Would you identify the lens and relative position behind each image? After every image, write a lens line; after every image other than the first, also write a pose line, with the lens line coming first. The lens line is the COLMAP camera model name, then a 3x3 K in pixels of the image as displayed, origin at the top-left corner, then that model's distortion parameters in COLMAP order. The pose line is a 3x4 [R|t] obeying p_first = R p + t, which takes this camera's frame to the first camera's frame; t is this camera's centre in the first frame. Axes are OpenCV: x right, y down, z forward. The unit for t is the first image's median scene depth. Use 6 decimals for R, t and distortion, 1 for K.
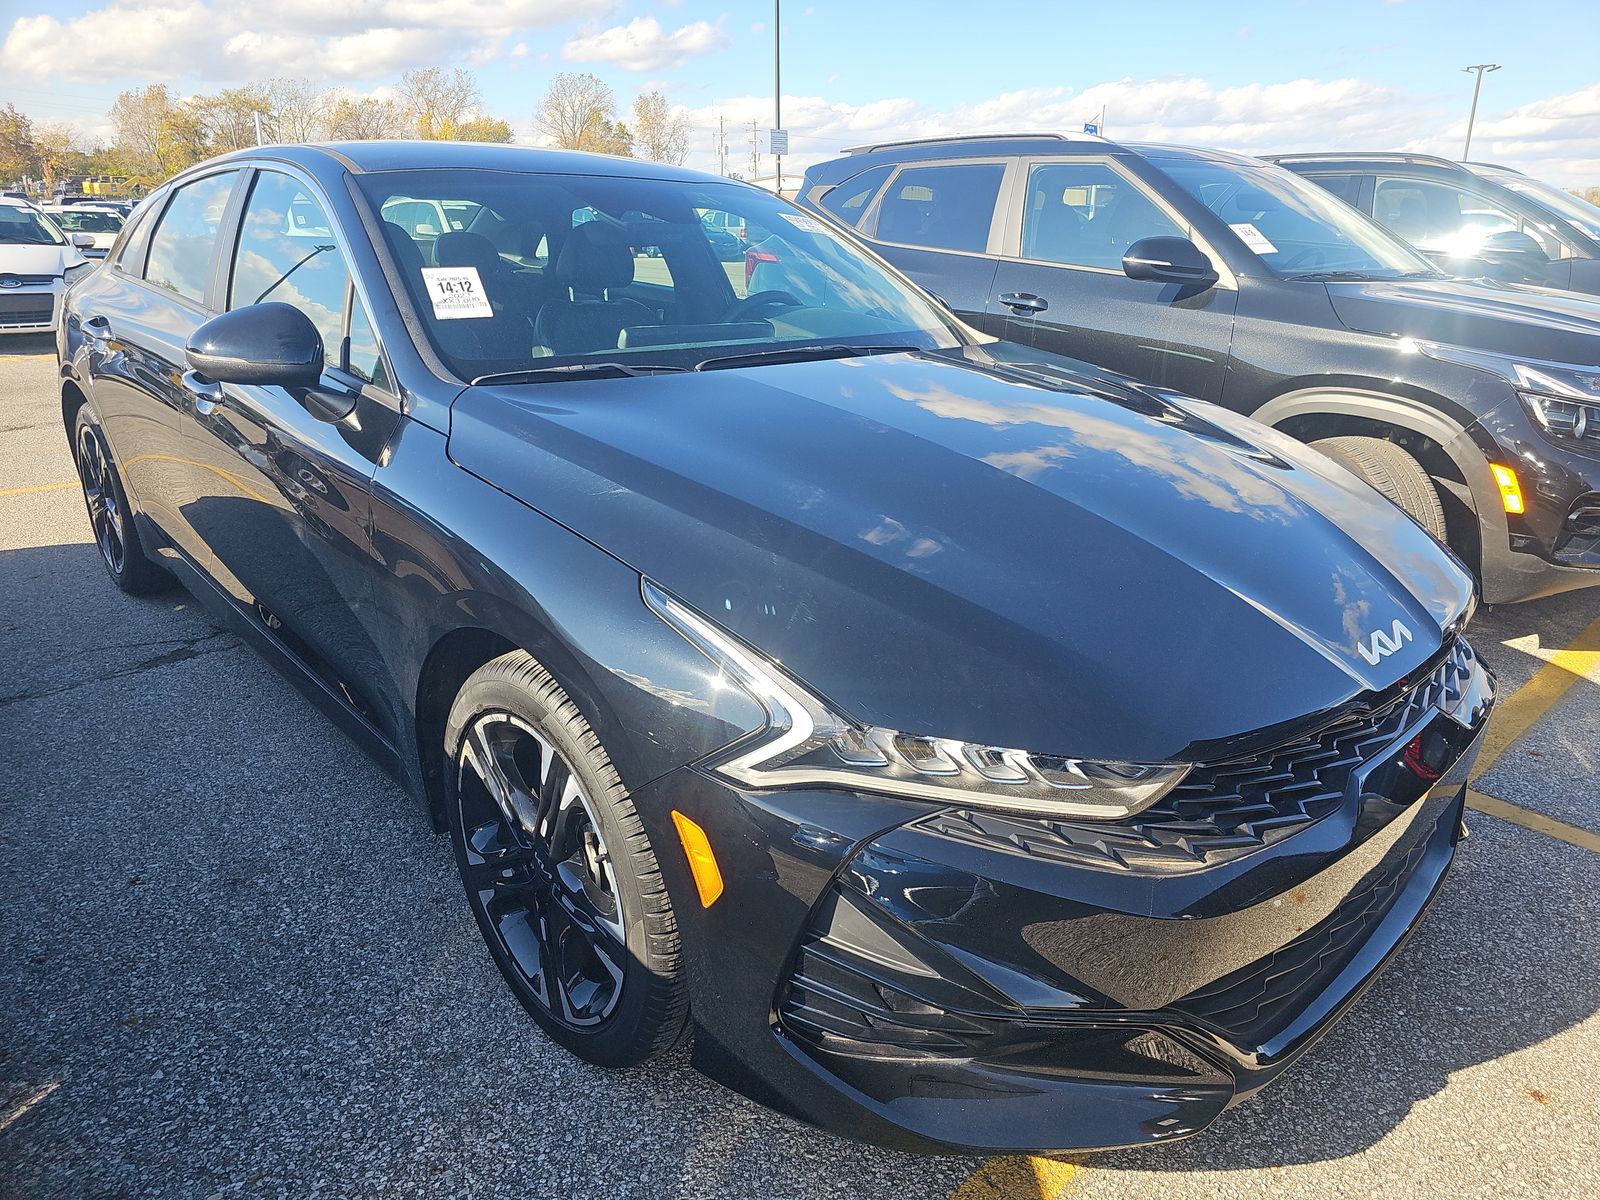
lens RADIAL K [[1068.3, 0, 793.9], [0, 1068.3, 571.1], [0, 0, 1]] dist [0.046073, -0.042121]
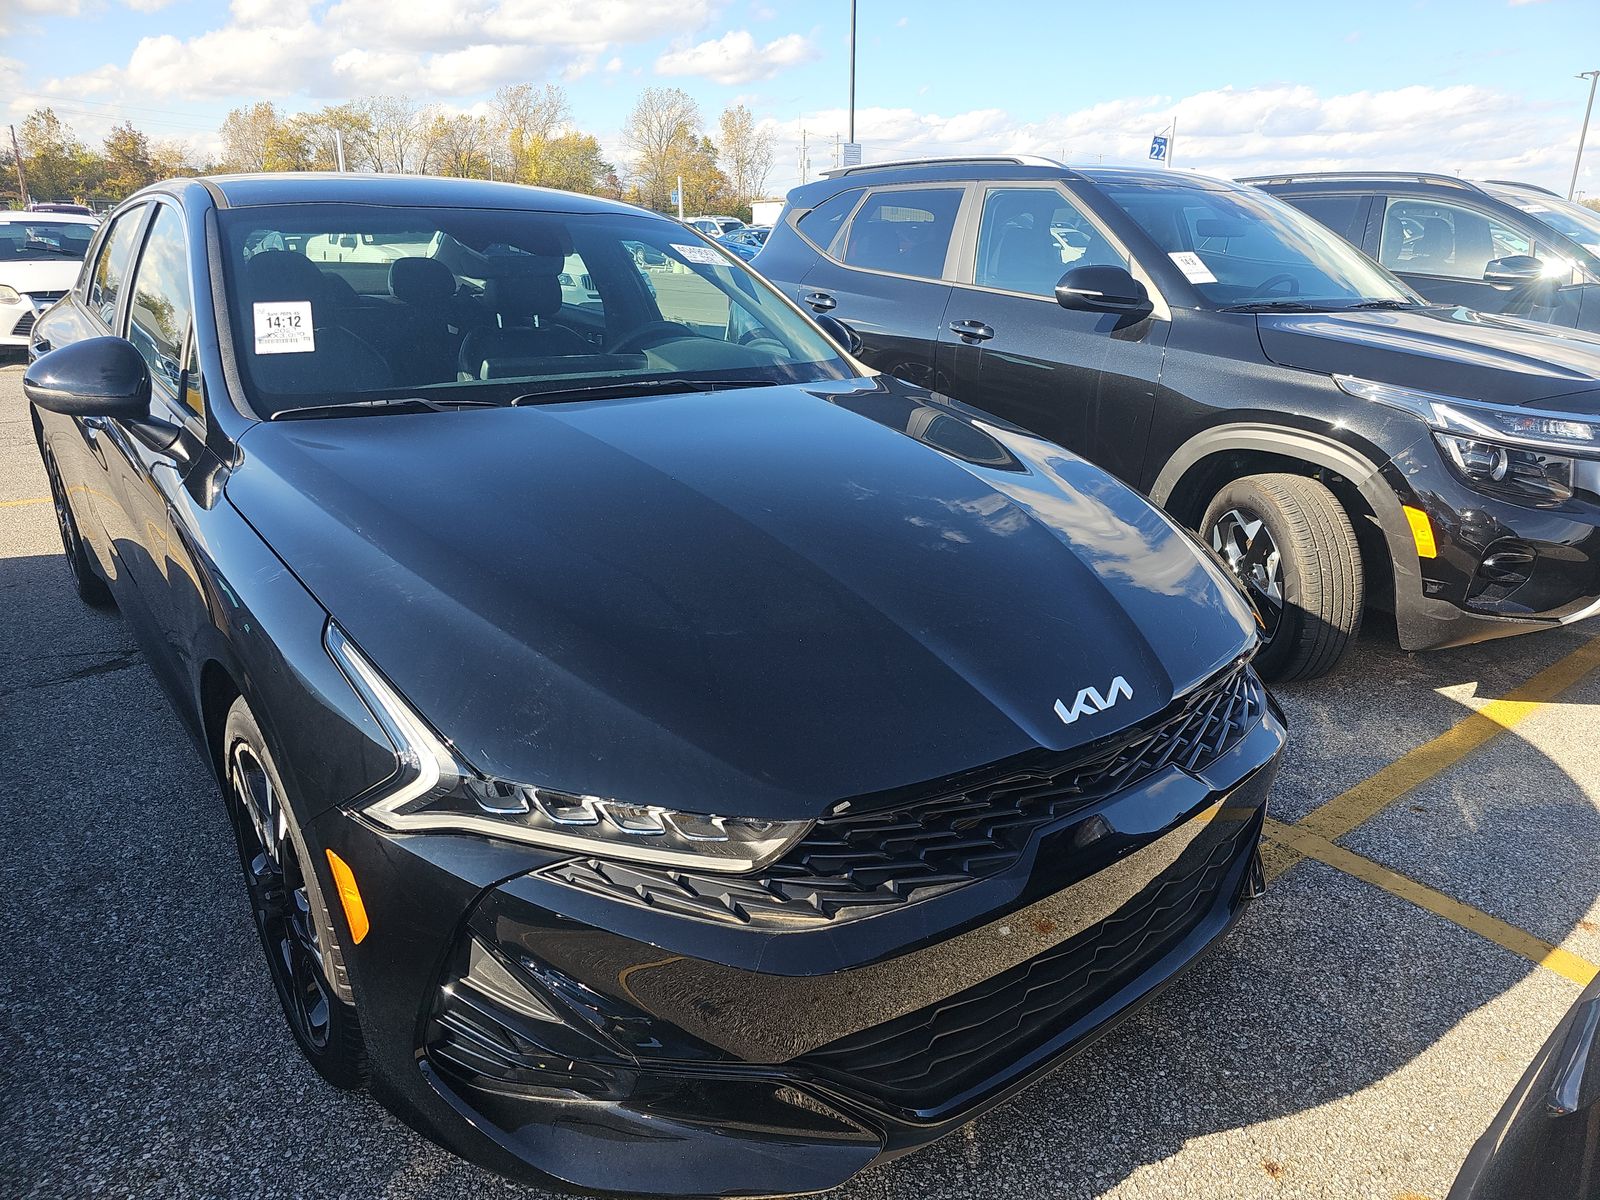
lens RADIAL K [[1065.7, 0, 800.0], [0, 1065.7, 600.0], [0, 0, 1]] dist [0.041528, -0.035210]
pose [[0.997284, 0.023794, -0.069704, 0.214425], [-0.022818, 0.999631, 0.014767, -0.020987], [0.070029, -0.013137, 0.997458, 0.005375]]
